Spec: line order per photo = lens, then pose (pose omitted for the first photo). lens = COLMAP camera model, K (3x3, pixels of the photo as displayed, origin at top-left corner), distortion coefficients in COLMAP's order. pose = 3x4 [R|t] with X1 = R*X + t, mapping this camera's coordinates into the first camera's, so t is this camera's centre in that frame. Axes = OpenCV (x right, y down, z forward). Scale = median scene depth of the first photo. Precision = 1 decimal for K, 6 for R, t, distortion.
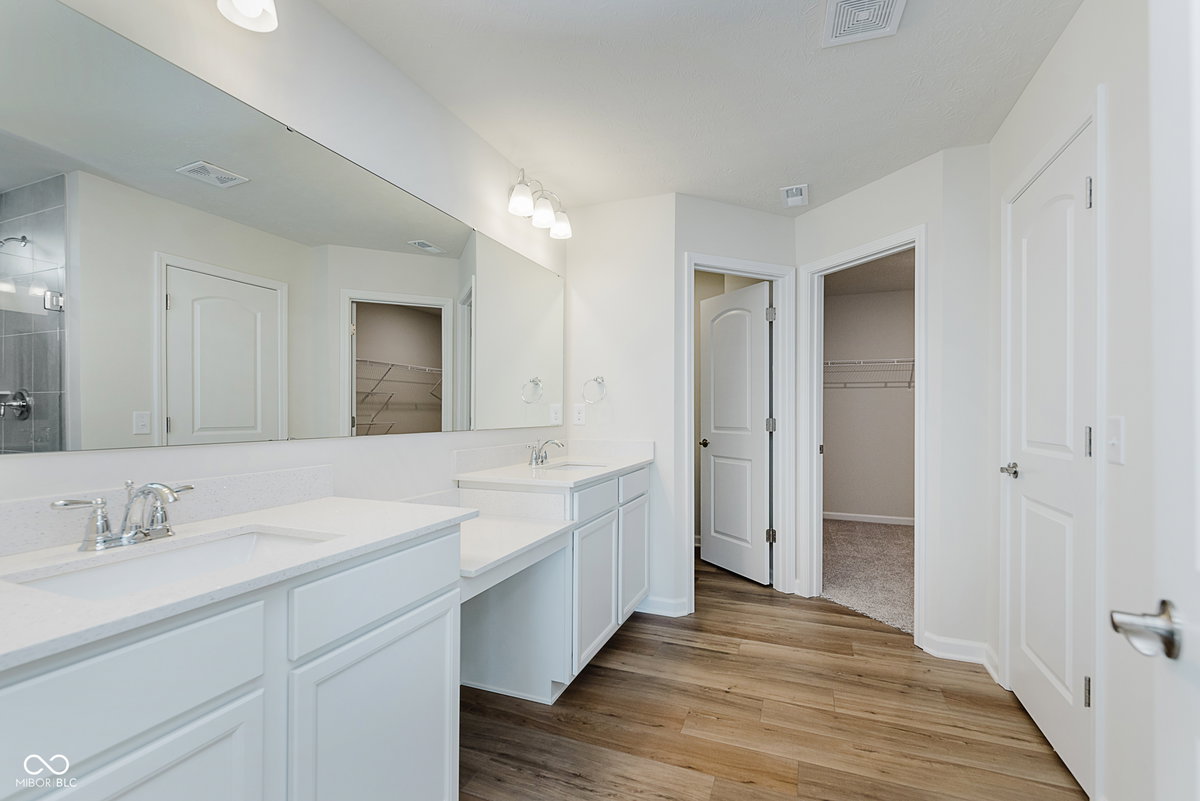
lens RADIAL K [[518.1, 0, 607.4], [0, 518.1, 401.0], [0, 0, 1]] dist [-0.002692, -0.000723]
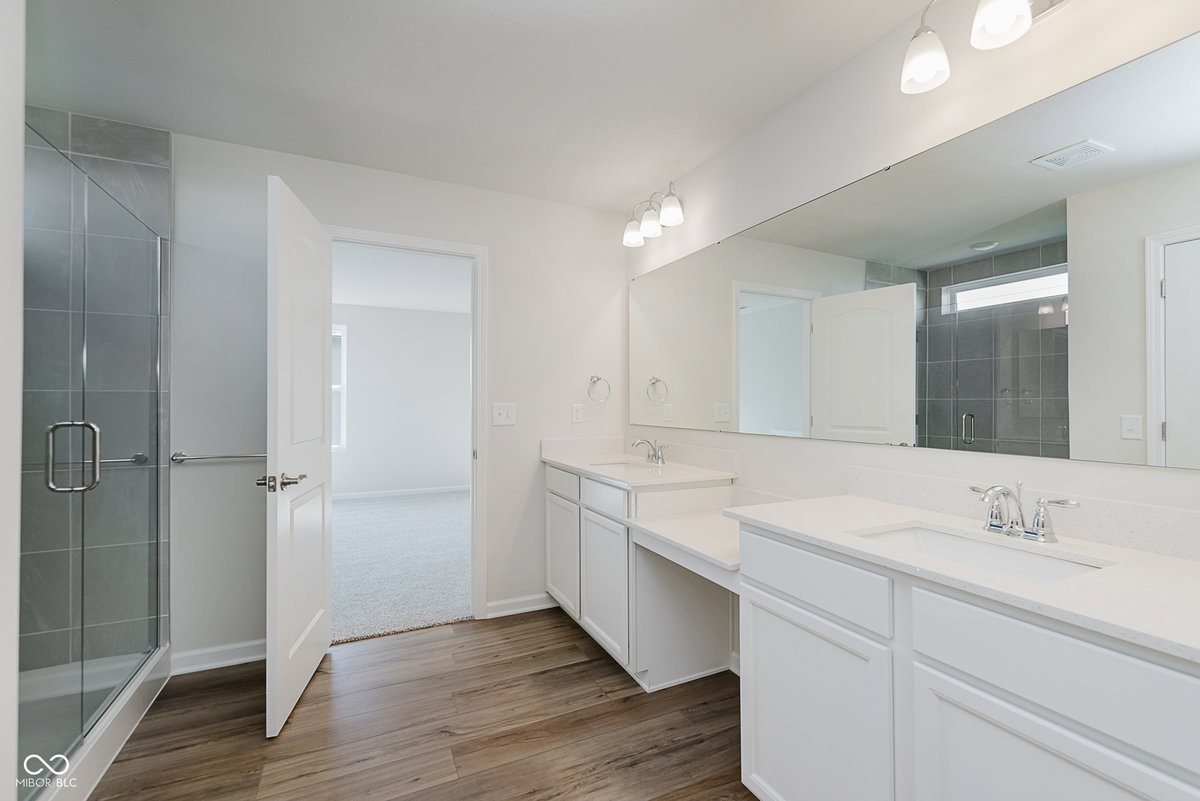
lens RADIAL K [[518.1, 0, 607.4], [0, 518.1, 401.0], [0, 0, 1]] dist [-0.002692, -0.000723]
pose [[-0.674246, 0.005108, -0.738489, 0.733080], [0.007110, 0.999975, 0.000425, -0.012813], [0.738473, -0.004965, -0.674265, 1.640271]]
